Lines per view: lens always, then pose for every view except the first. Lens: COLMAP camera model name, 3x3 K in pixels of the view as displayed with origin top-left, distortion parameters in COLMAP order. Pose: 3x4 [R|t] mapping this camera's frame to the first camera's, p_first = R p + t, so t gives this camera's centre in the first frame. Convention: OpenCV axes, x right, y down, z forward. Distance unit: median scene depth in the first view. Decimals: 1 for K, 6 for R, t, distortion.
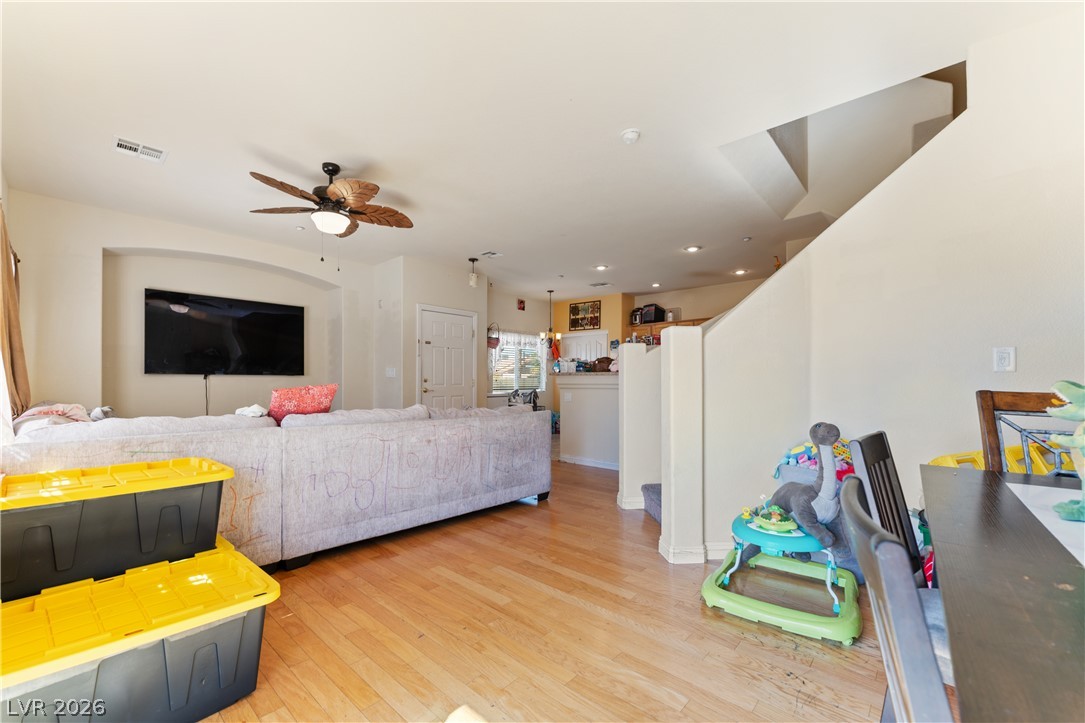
lens RADIAL K [[440.7, 0, 537.1], [0, 440.7, 360.4], [0, 0, 1]] dist [-0.003049, -0.000164]
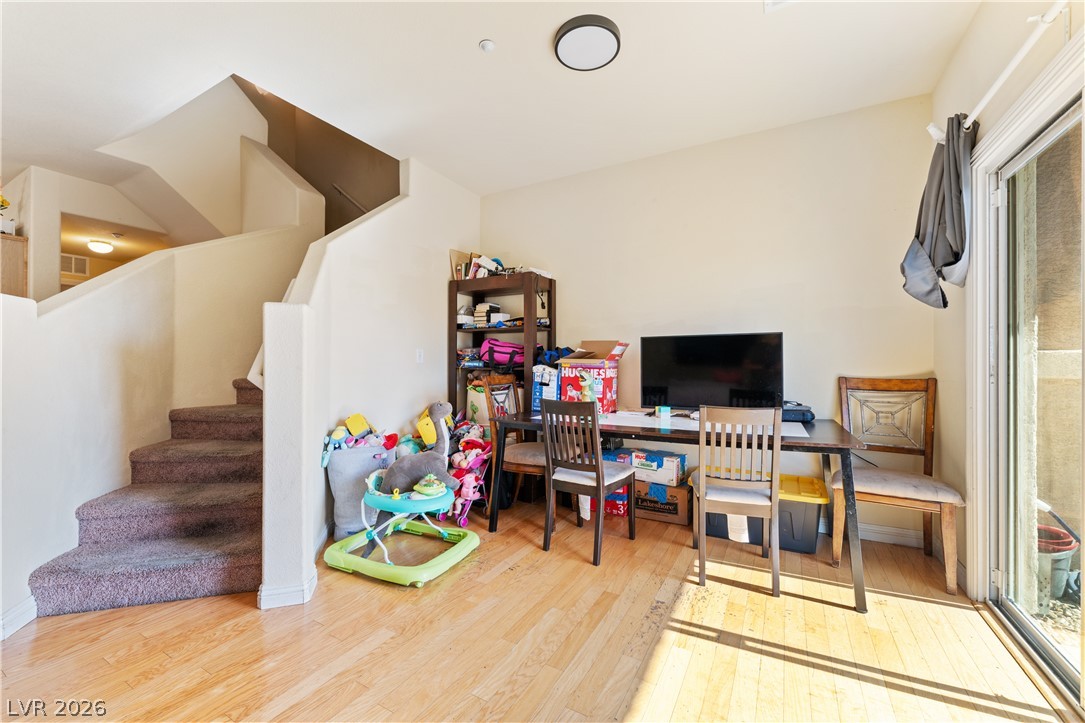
lens RADIAL K [[440.7, 0, 537.1], [0, 440.7, 360.4], [0, 0, 1]] dist [-0.003049, -0.000164]
pose [[-0.220493, 0.000175, 0.975389, -0.543405], [-0.048044, 0.998784, -0.011039, 0.007682], [-0.974205, -0.049295, -0.220216, 0.728361]]
